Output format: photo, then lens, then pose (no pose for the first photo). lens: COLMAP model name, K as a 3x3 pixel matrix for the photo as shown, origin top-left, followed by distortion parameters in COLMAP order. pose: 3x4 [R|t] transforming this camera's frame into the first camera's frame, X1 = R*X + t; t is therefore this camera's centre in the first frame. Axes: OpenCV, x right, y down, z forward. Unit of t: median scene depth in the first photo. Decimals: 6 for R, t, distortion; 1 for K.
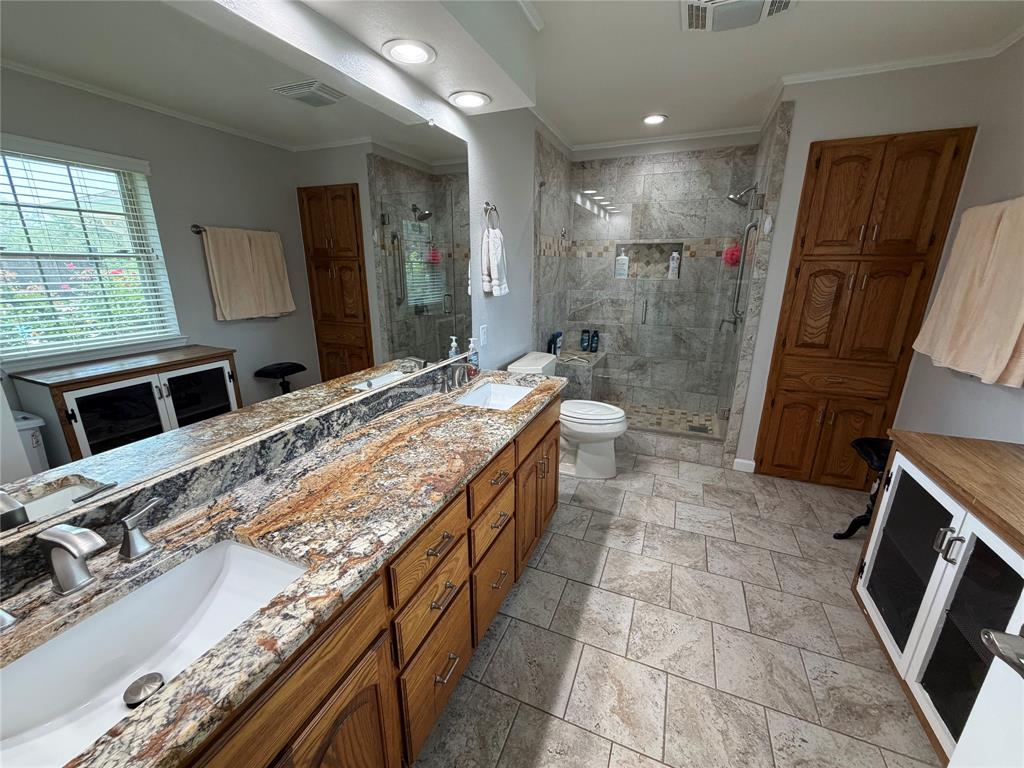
lens RADIAL K [[408.6, 0, 509.5], [0, 408.6, 383.8], [0, 0, 1]] dist [0.000666, -0.000303]
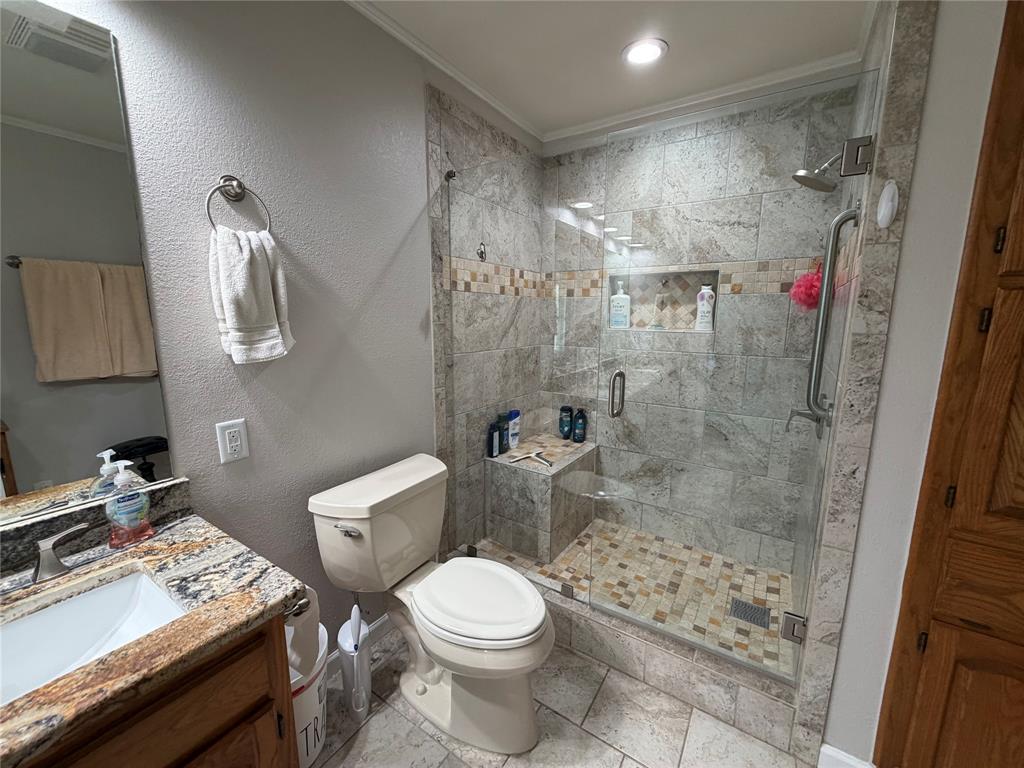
lens RADIAL K [[408.6, 0, 509.5], [0, 408.6, 383.8], [0, 0, 1]] dist [0.000666, -0.000303]
pose [[0.982096, 0.033855, -0.185316, 0.252311], [-0.054659, 0.992611, -0.108331, -0.108331], [0.180279, 0.116521, 0.976689, 0.408204]]
